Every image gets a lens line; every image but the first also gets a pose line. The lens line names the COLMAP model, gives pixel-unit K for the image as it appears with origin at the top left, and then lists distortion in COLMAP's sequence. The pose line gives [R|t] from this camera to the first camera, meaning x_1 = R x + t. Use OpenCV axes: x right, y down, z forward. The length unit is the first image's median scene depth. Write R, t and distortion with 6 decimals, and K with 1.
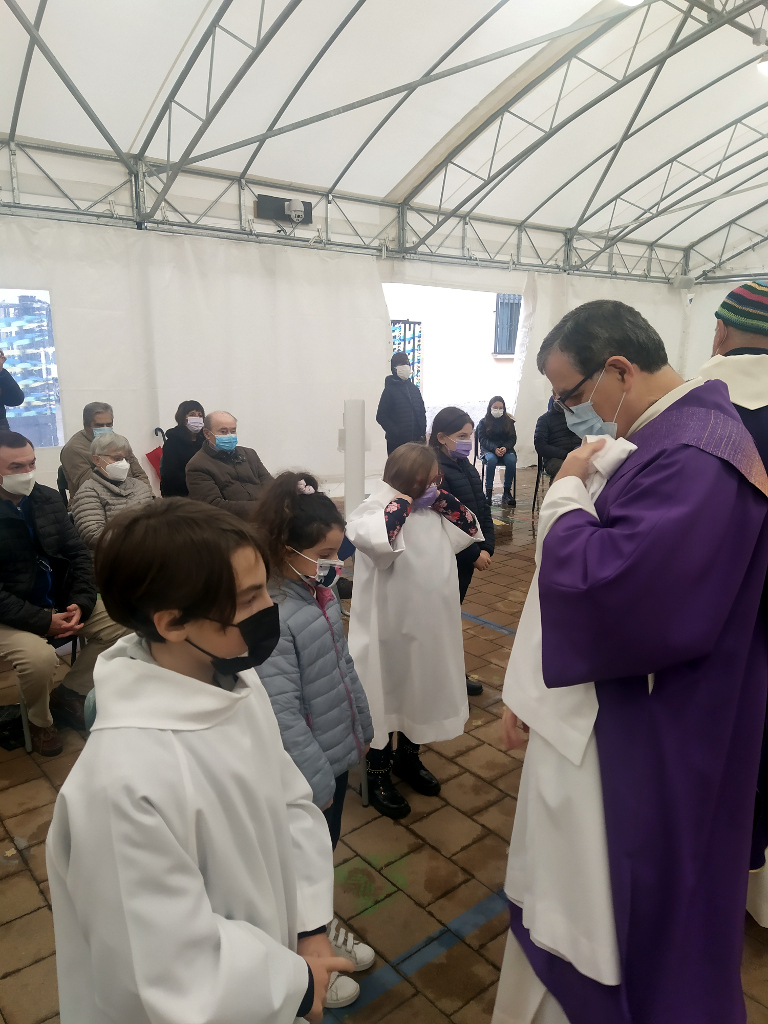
lens RADIAL K [[763.2, 0, 383.5], [0, 763.2, 509.7], [0, 0, 1]] dist [0.129443, -0.186268]
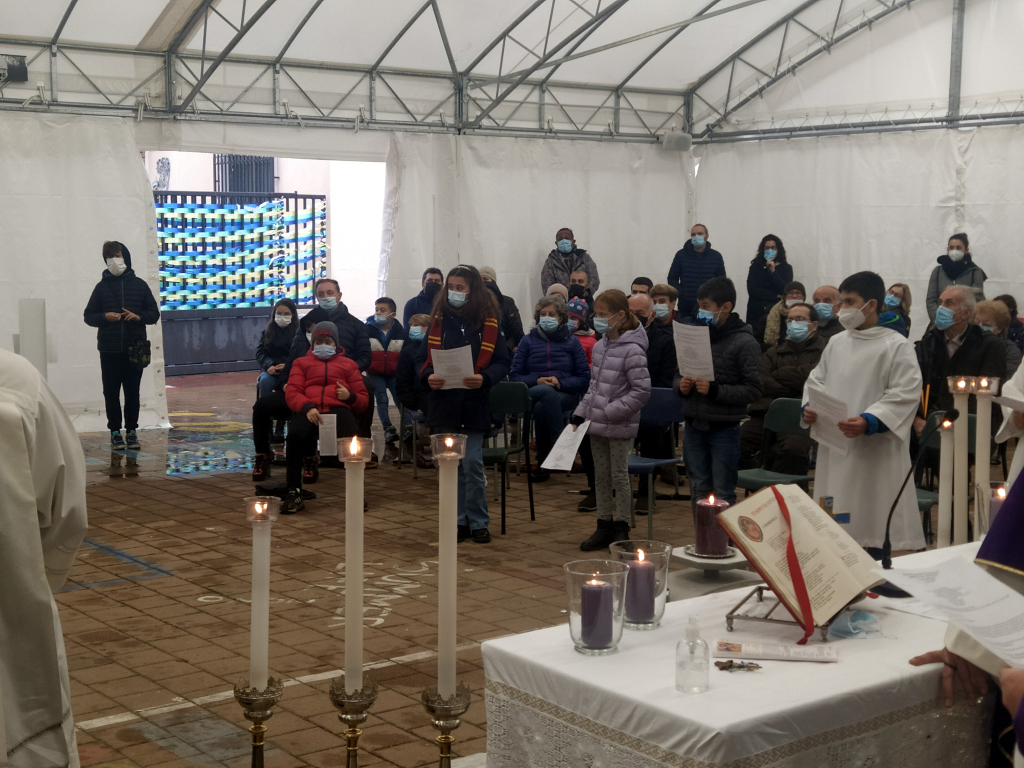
lens RADIAL K [[1572.1, 0, 515.2], [0, 1572.1, 385.7], [0, 0, 1]] dist [0.148245, -0.409902]
pose [[0.999175, 0.000412, -0.040621, 0.436653], [-0.004830, 0.994059, -0.108735, 0.103040], [0.040335, 0.108841, 0.993241, -0.513153]]
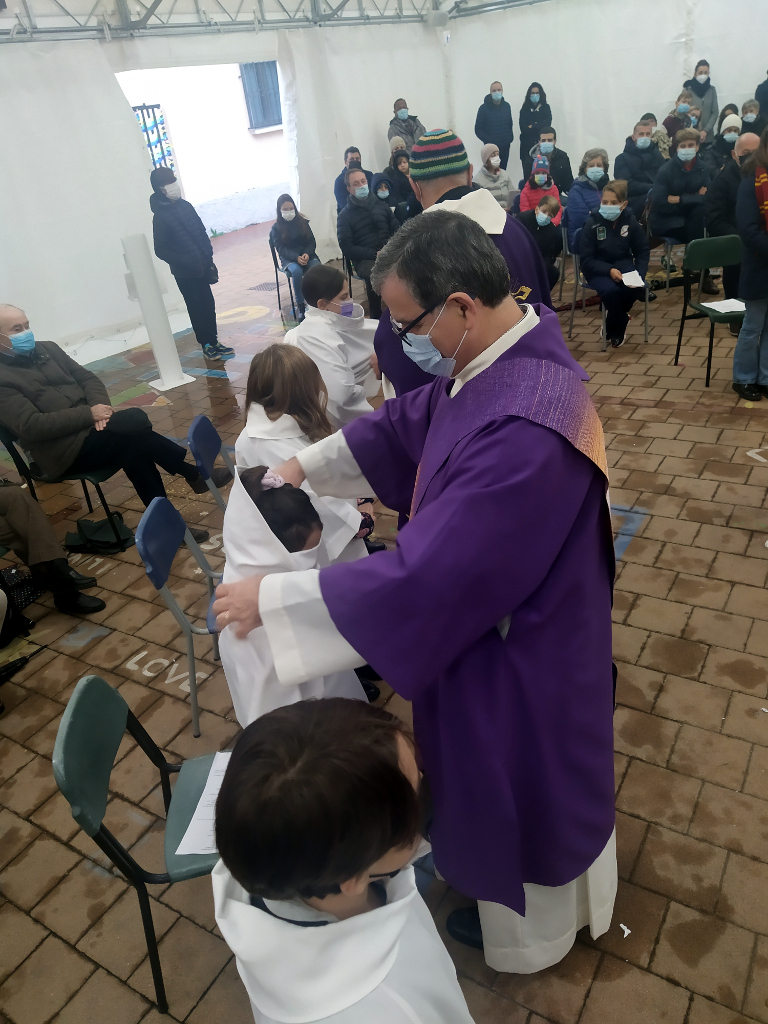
lens RADIAL K [[777.4, 0, 383.3], [0, 777.4, 516.9], [0, 0, 1]] dist [0.002772, -0.011906]
pose [[0.941189, -0.264482, 0.210269, -0.032476], [0.194962, 0.933371, 0.301344, -0.046638], [-0.275959, -0.242627, 0.930042, 0.034955]]
